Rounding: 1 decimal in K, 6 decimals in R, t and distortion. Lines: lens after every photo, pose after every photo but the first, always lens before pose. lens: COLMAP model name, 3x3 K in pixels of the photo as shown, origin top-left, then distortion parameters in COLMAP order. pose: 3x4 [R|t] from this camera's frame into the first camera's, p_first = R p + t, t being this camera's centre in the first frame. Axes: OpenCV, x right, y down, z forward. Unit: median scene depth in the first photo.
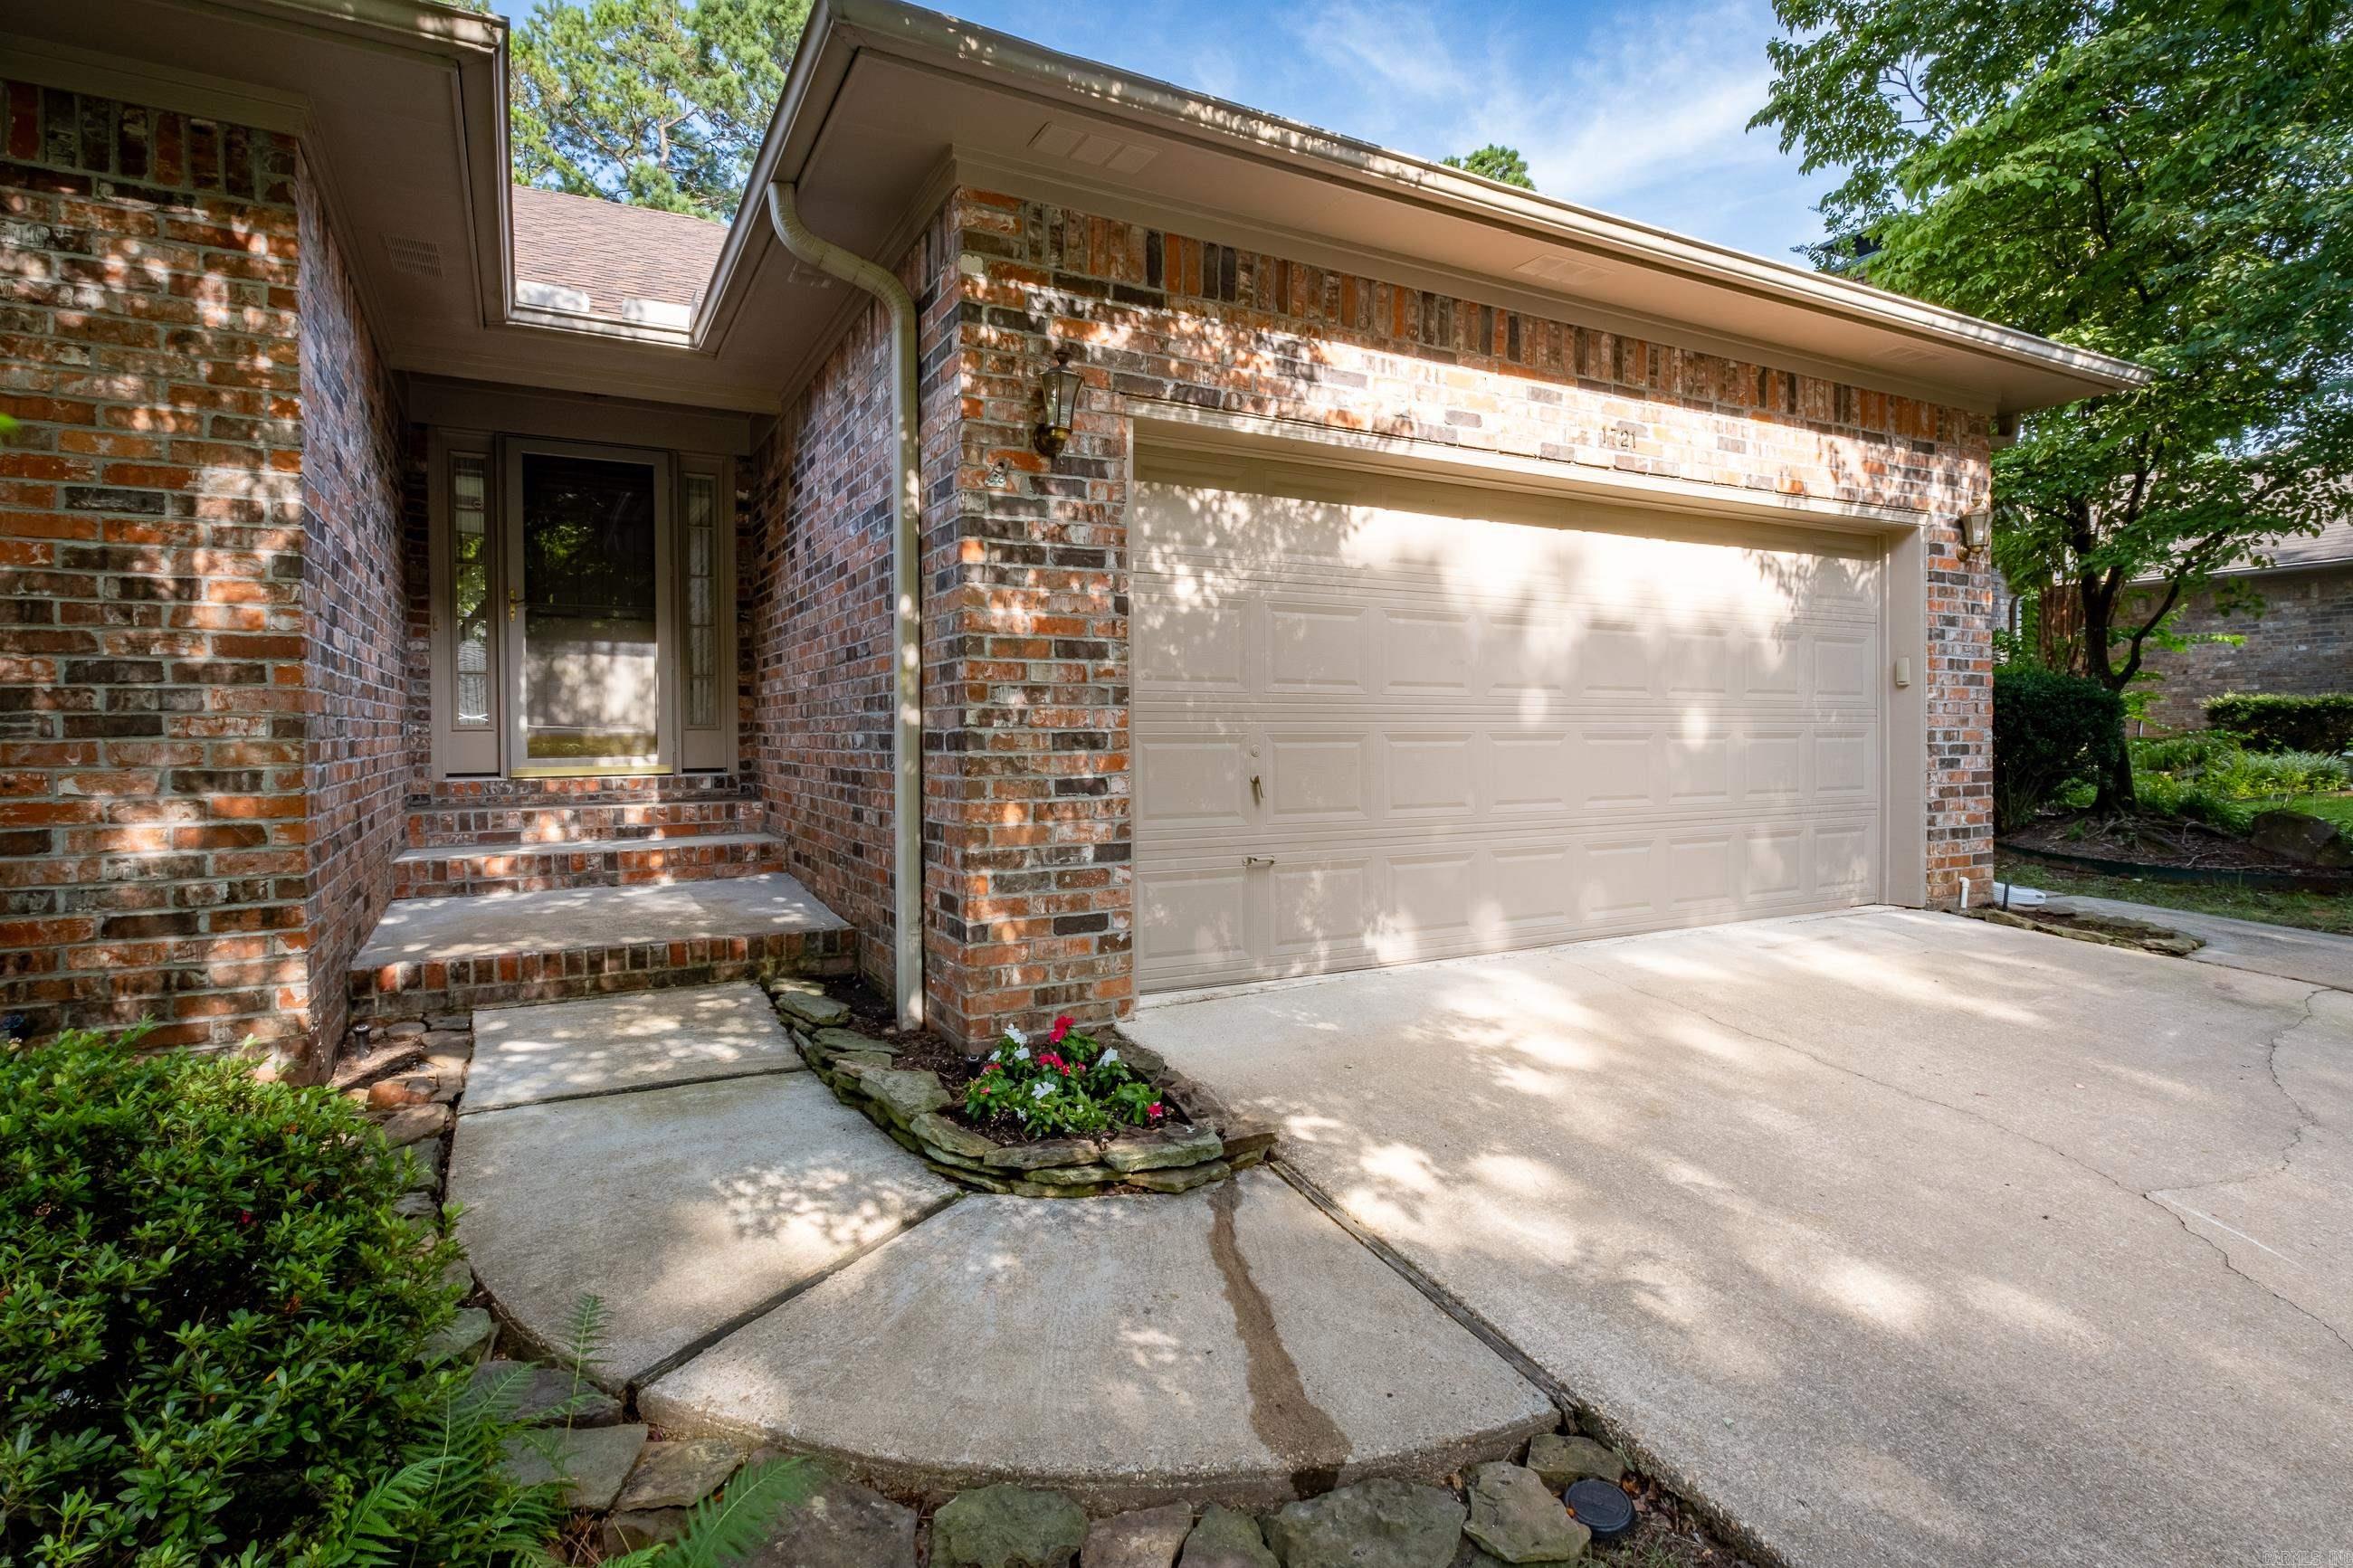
lens RADIAL K [[1196.2, 0, 1177.7], [0, 1196.2, 760.1], [0, 0, 1]] dist [0.000583, -0.000263]
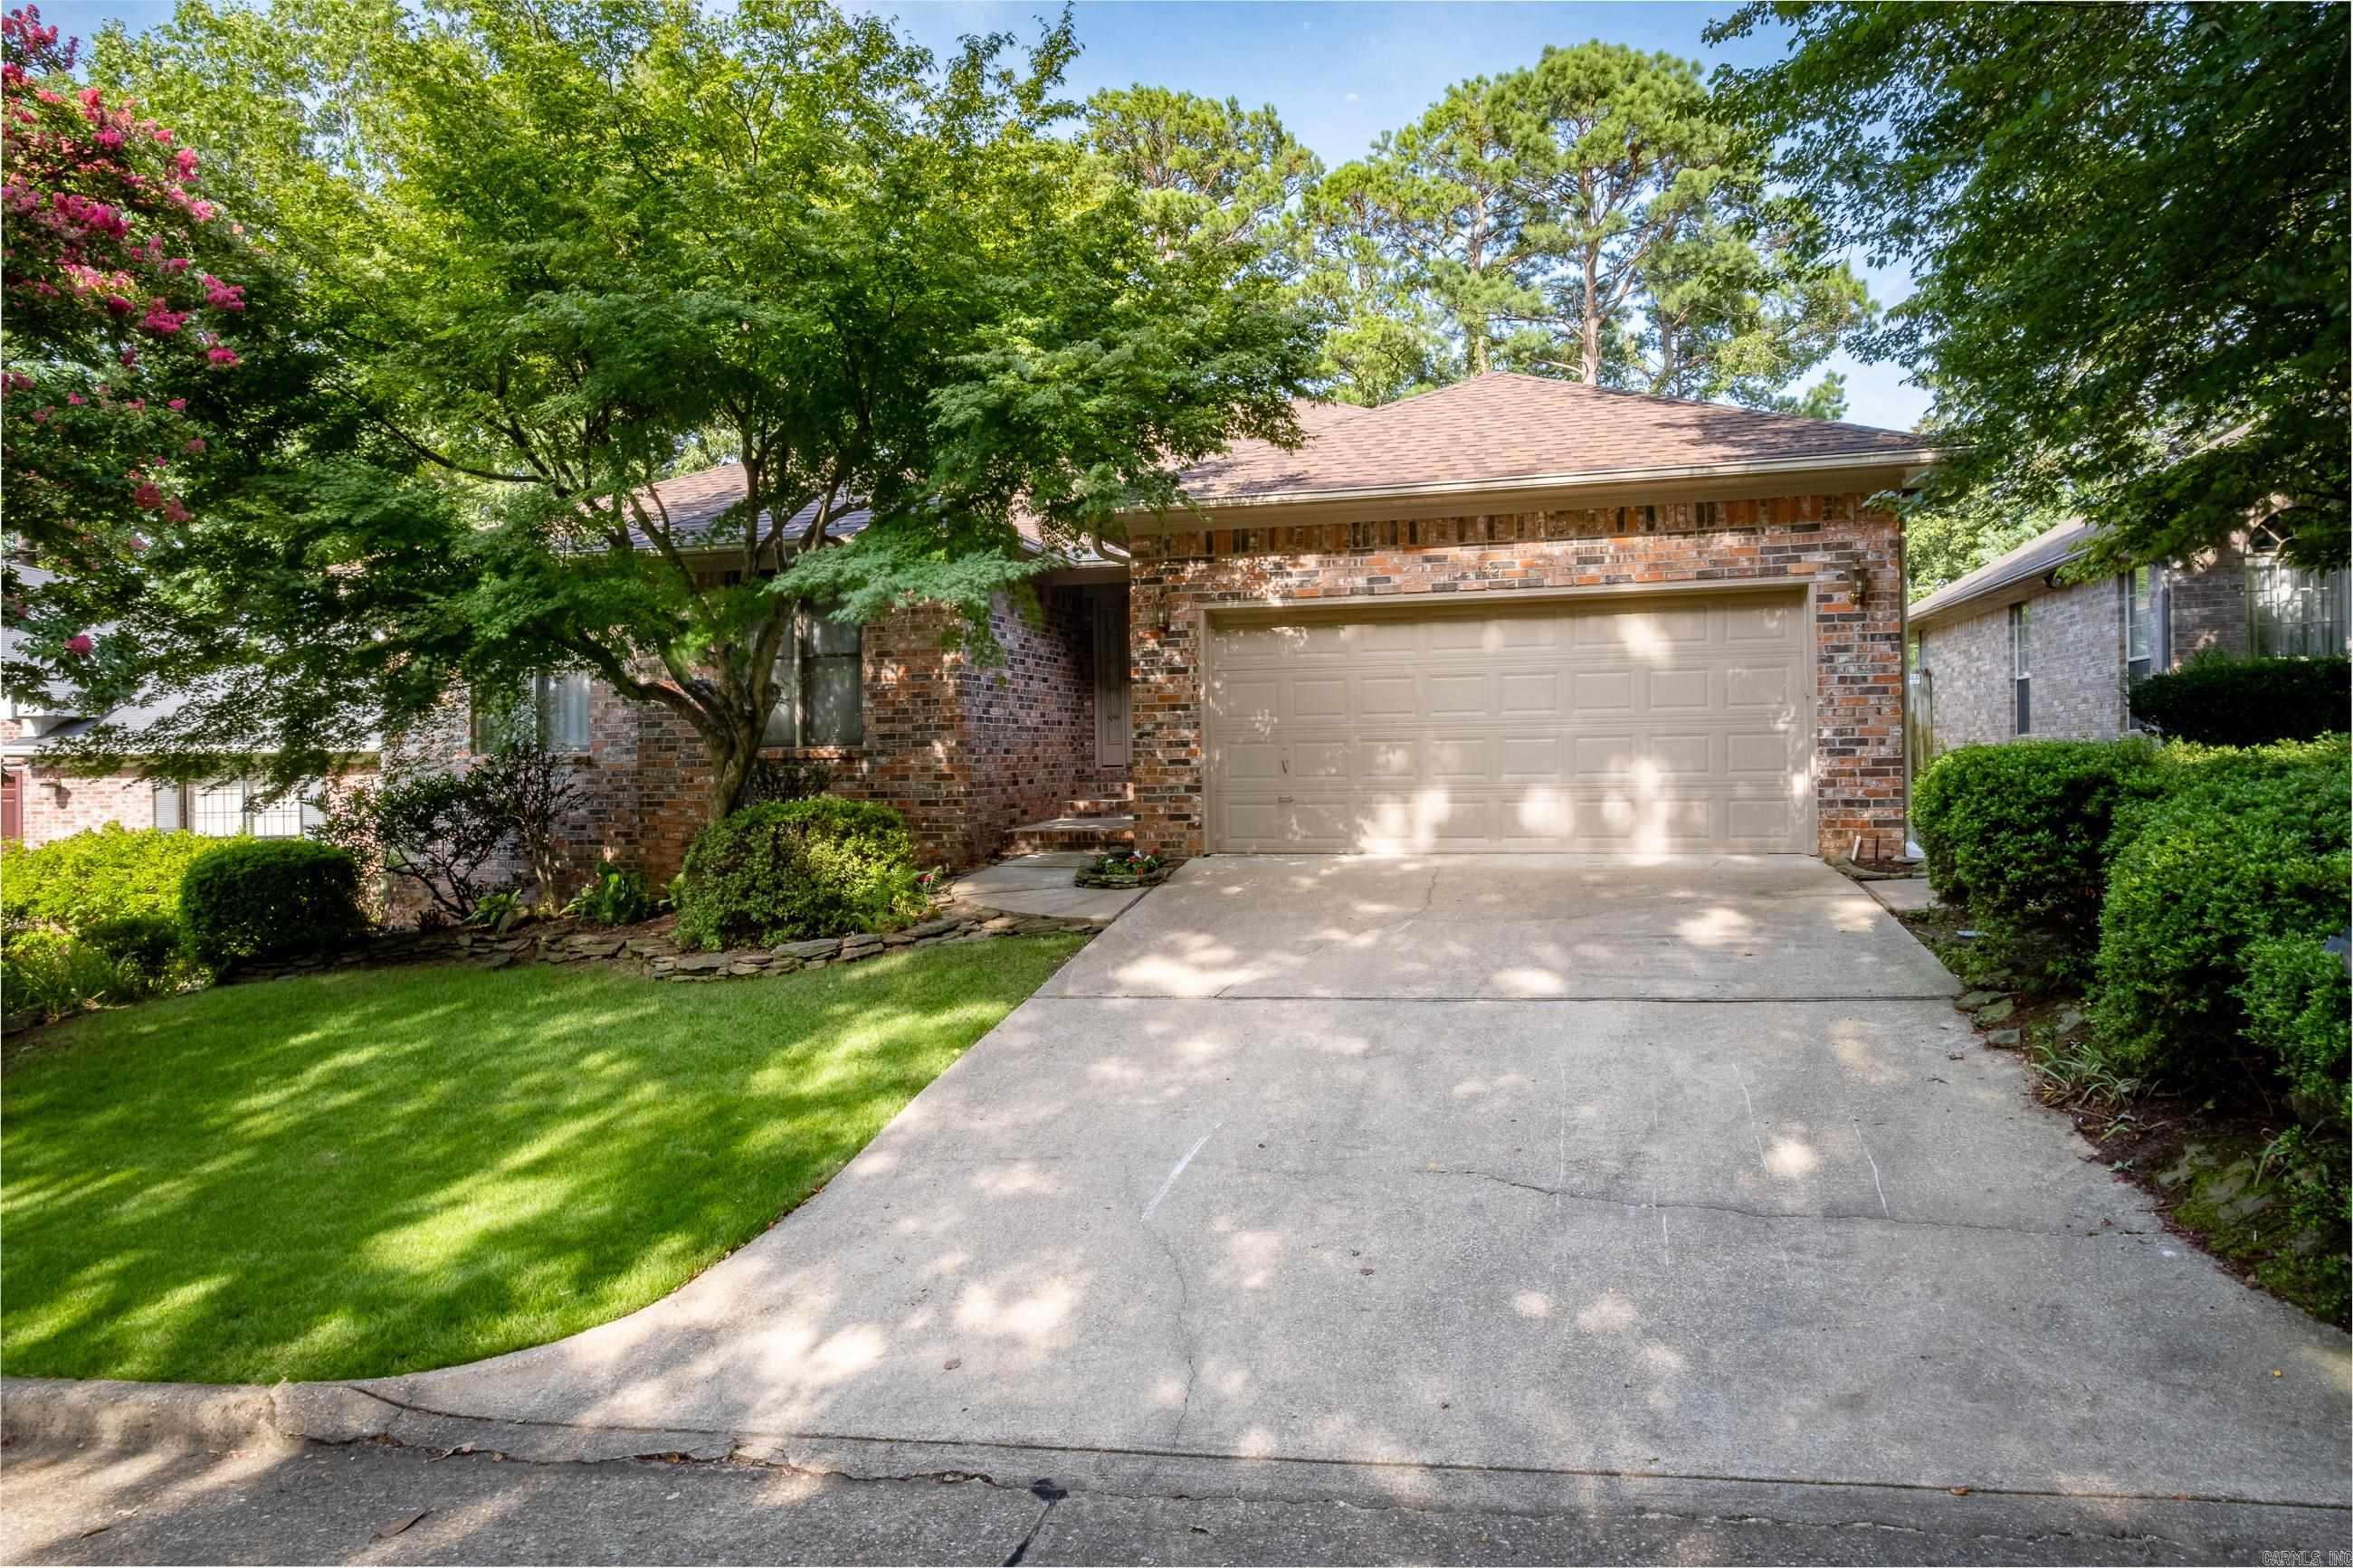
lens RADIAL K [[1424.0, 0, 1176.1], [0, 1424.0, 786.5], [0, 0, 1]] dist [-0.002406, -0.000248]
pose [[0.717733, 0.004719, -0.696302, 1.938591], [-0.003447, 0.999989, 0.003224, 0.062293], [0.696310, 0.000086, 0.717742, -1.108264]]
